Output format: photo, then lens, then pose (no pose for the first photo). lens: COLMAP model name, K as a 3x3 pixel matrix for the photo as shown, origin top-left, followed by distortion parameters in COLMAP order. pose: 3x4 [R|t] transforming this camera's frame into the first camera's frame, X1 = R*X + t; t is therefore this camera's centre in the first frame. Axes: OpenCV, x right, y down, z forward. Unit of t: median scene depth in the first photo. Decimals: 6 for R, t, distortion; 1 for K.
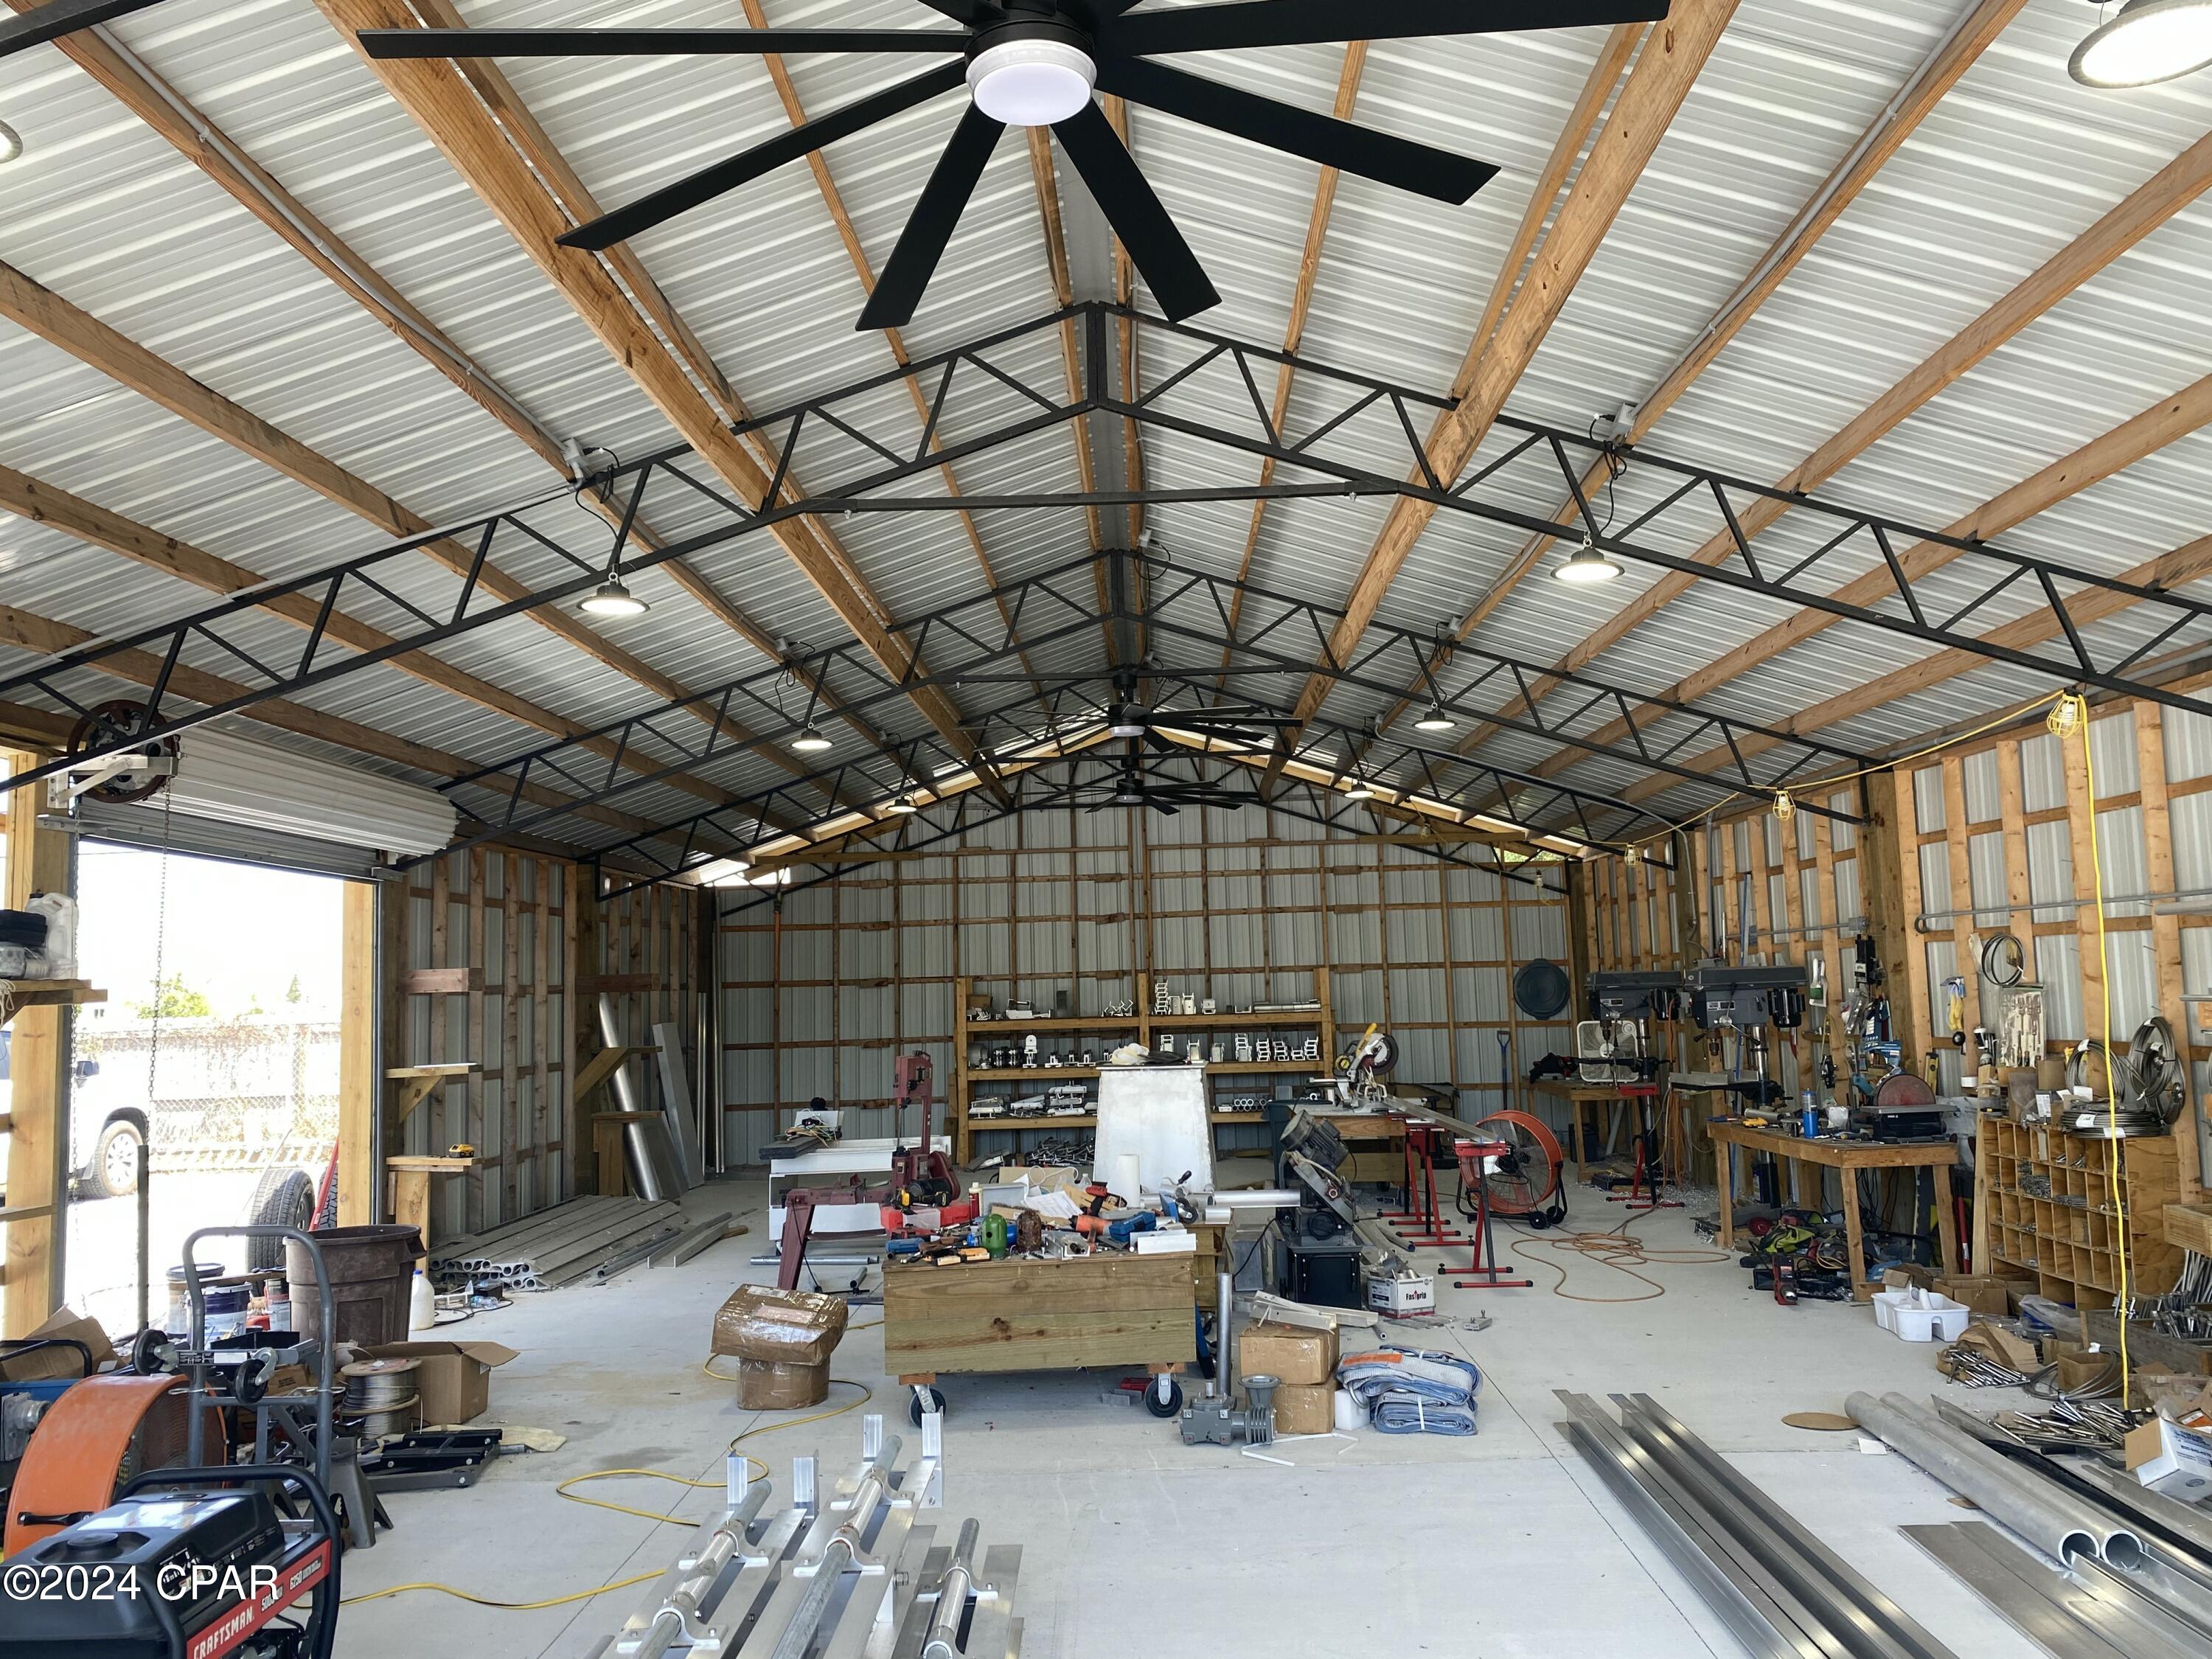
lens RADIAL K [[1831.8, 0, 1175.2], [0, 1831.8, 787.1], [0, 0, 1]] dist [0.162258, -0.402574]
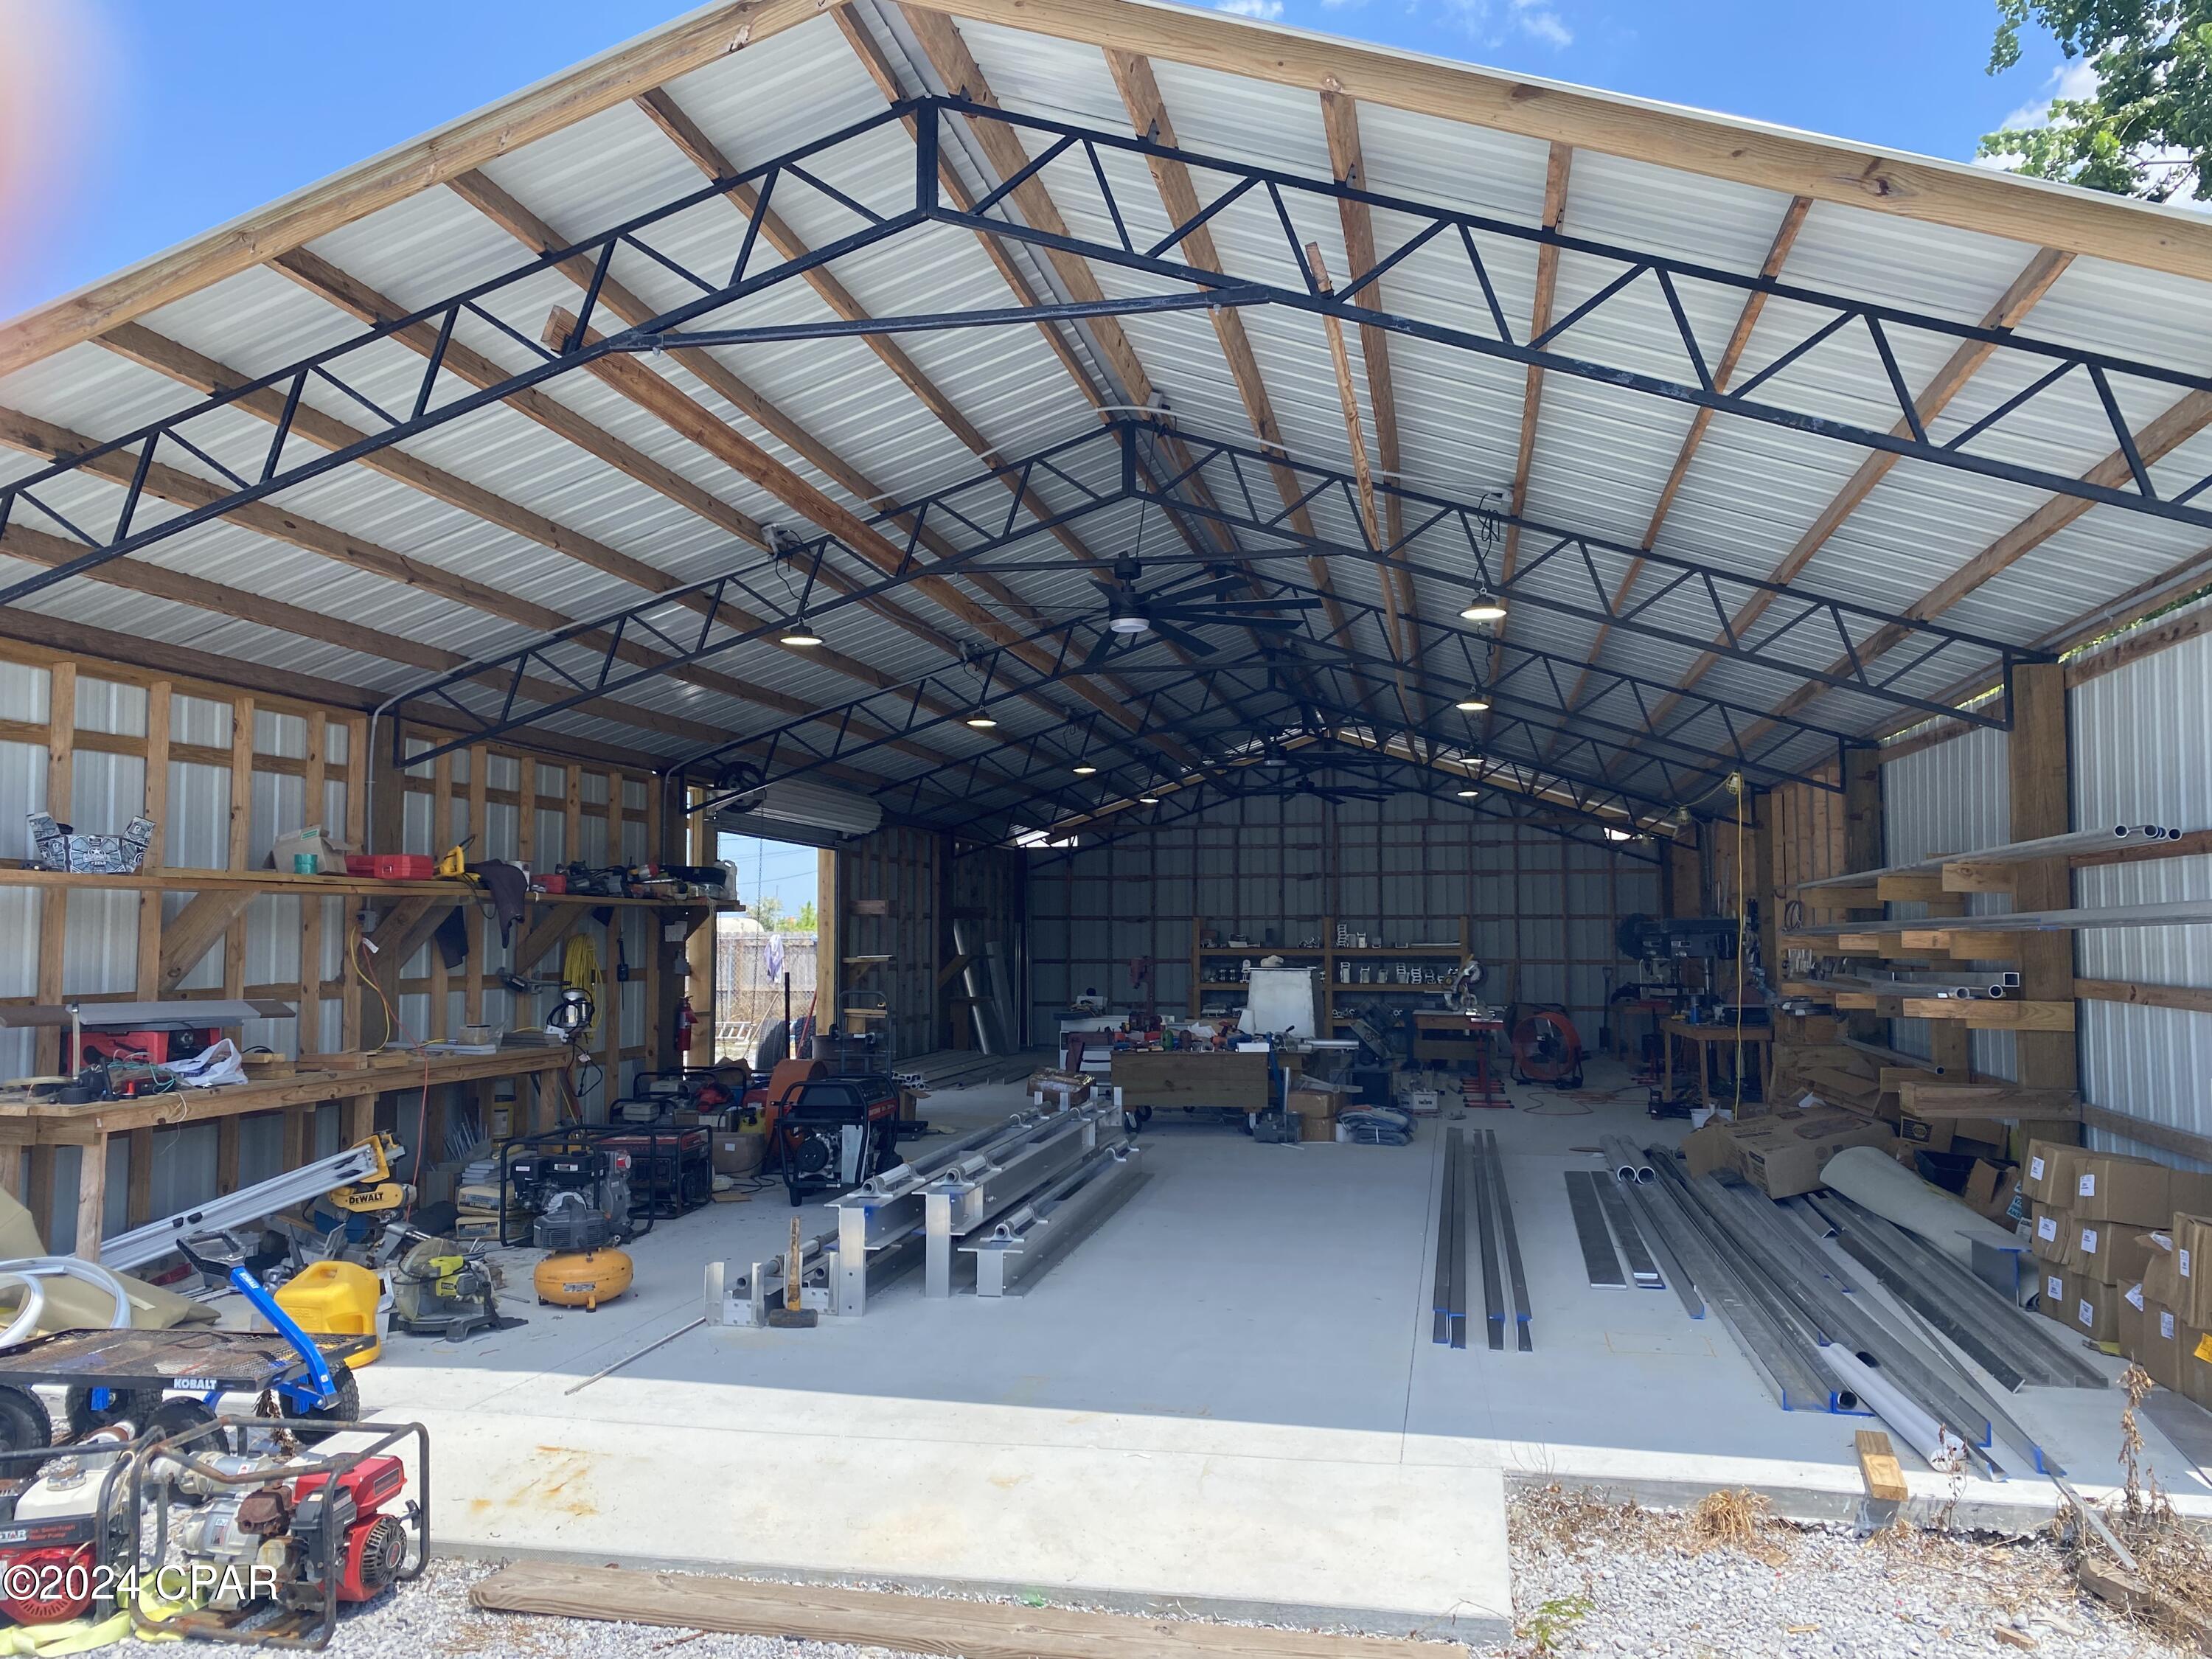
lens RADIAL K [[1831.8, 0, 1175.2], [0, 1831.8, 787.1], [0, 0, 1]] dist [0.162258, -0.402574]
pose [[0.986933, 0.011337, -0.160735, 0.089388], [-0.007113, 0.999615, 0.026831, -0.031682], [0.160977, -0.025337, 0.986633, -0.369559]]
